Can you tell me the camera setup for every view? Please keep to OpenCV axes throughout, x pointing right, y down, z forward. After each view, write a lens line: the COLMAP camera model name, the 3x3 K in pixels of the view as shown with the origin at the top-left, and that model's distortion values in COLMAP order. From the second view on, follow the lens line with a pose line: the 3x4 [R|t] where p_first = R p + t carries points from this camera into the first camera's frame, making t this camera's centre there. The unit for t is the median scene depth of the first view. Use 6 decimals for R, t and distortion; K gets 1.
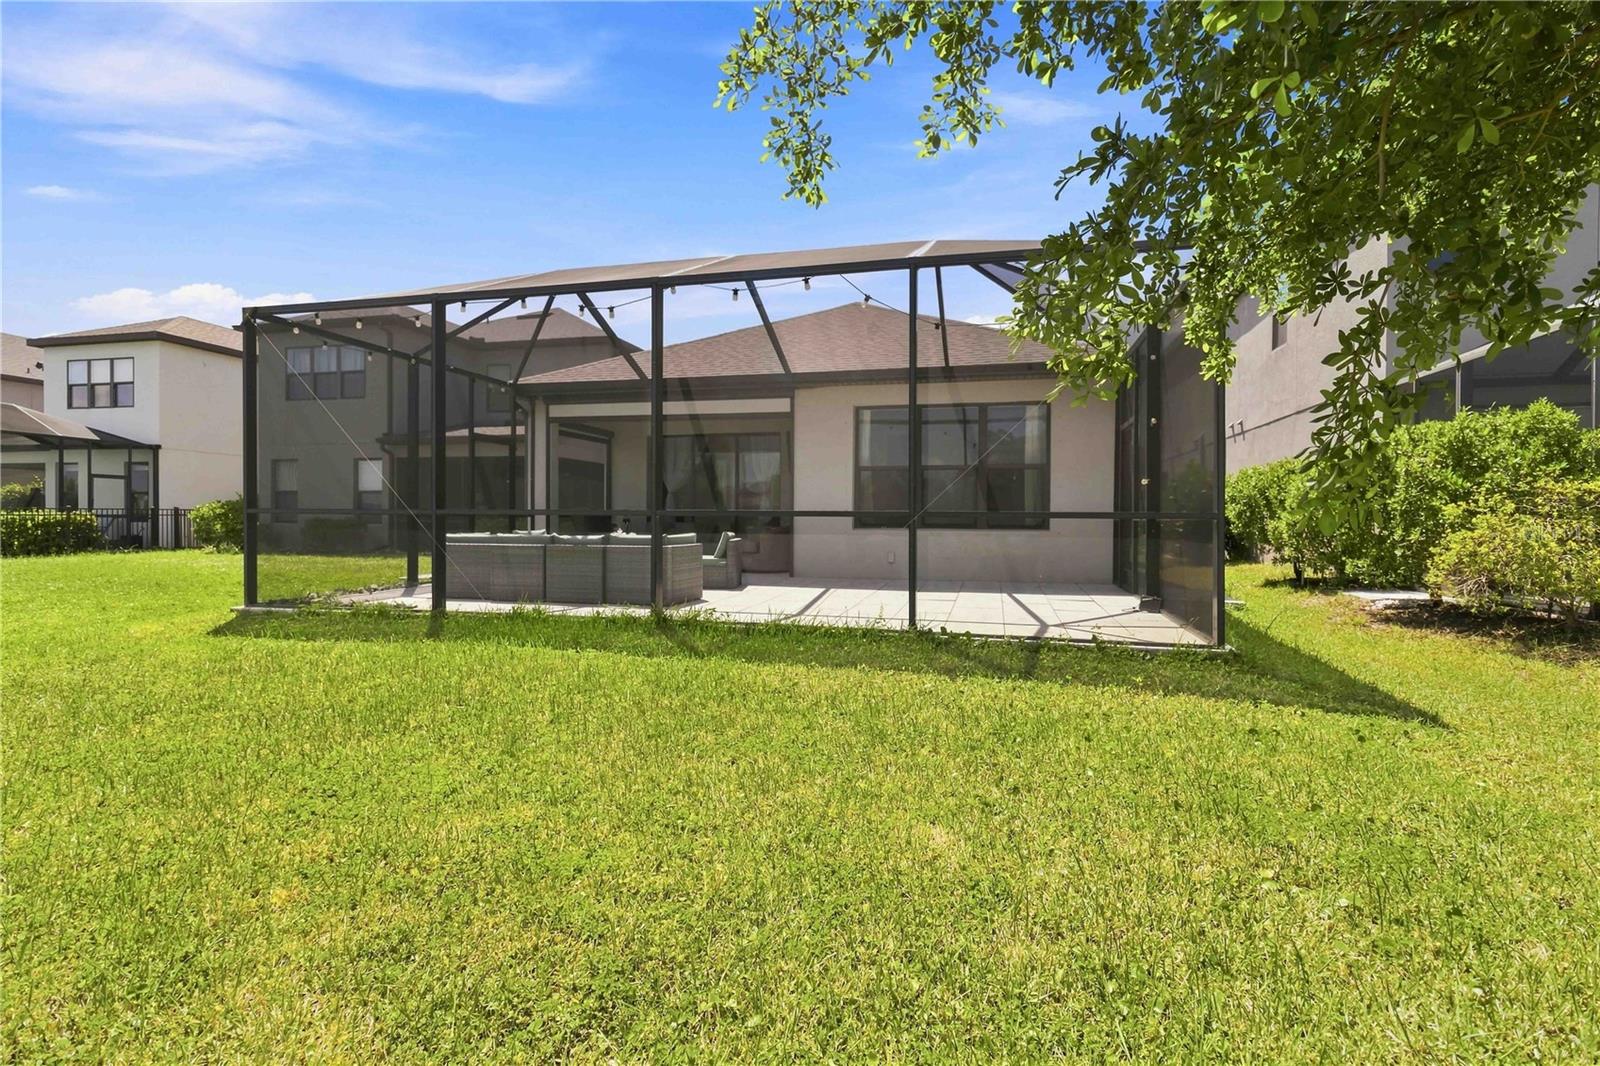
lens RADIAL K [[725.4, 0, 811.4], [0, 725.4, 535.6], [0, 0, 1]] dist [0.001281, 0.000234]
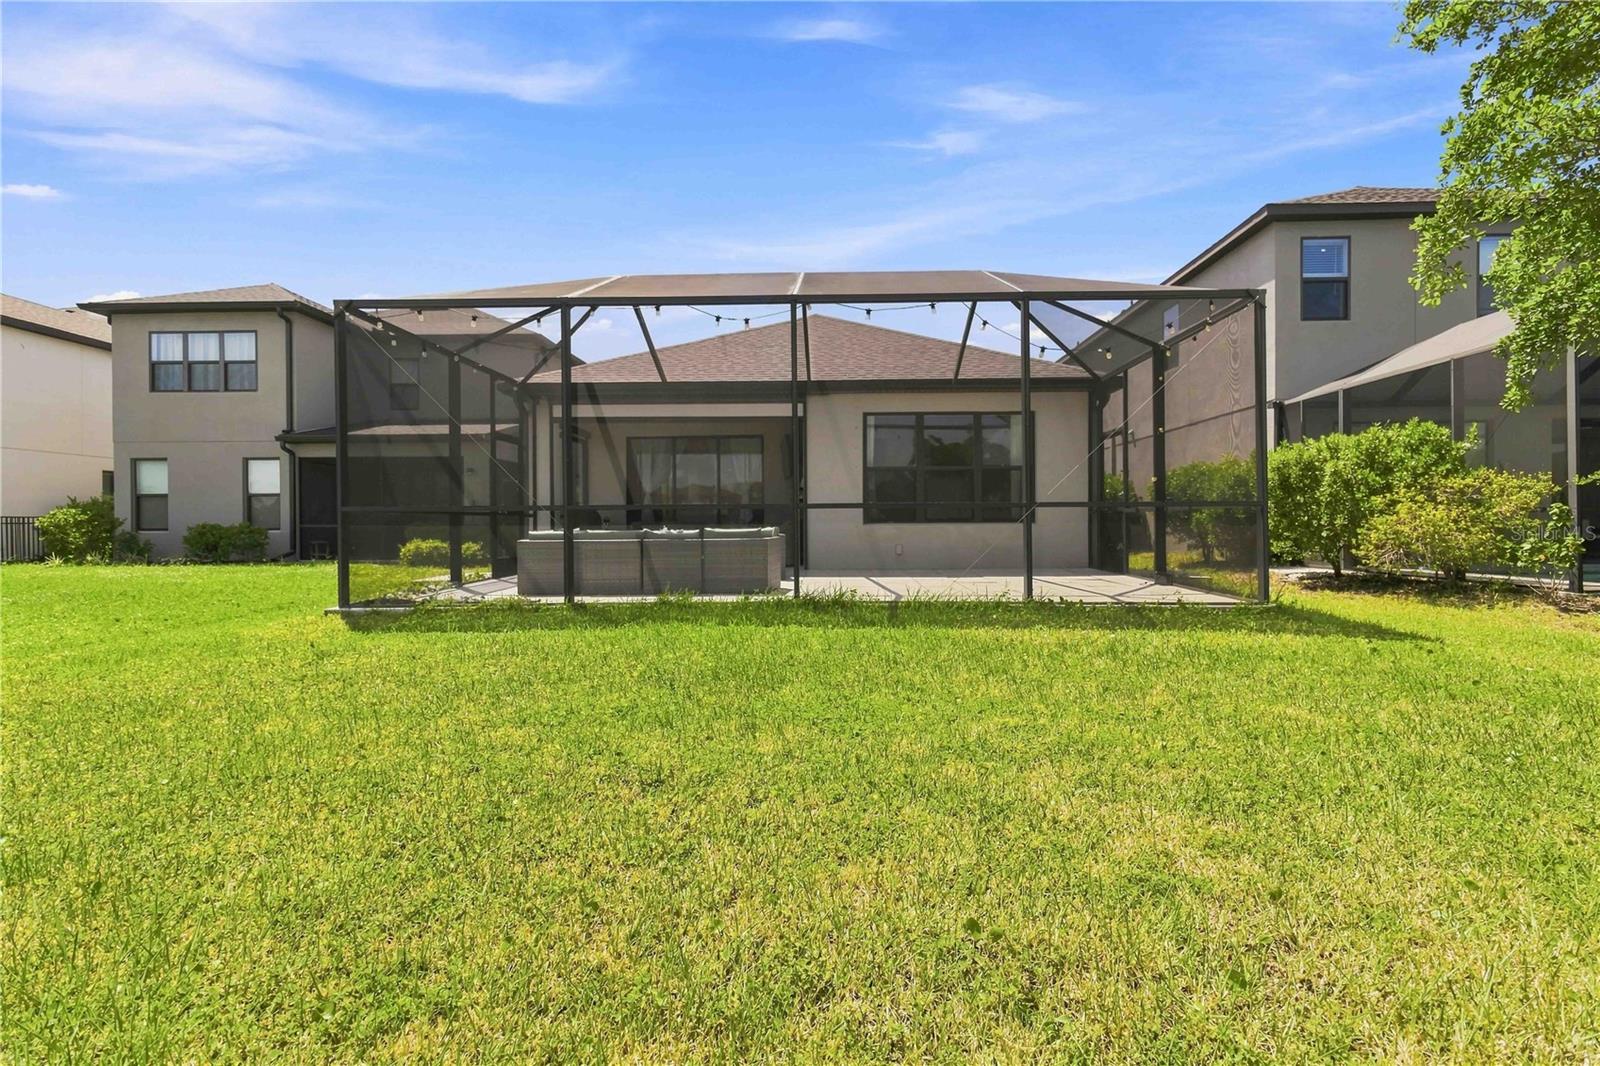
lens RADIAL K [[701.8, 0, 800.0], [0, 701.8, 533.0], [0, 0, 1]] dist [-0.001803, -0.000022]
pose [[0.973670, -0.013887, 0.227537, -0.287762], [0.016630, 0.999810, -0.010141, 0.013613], [-0.227353, 0.013658, 0.973717, -0.005541]]
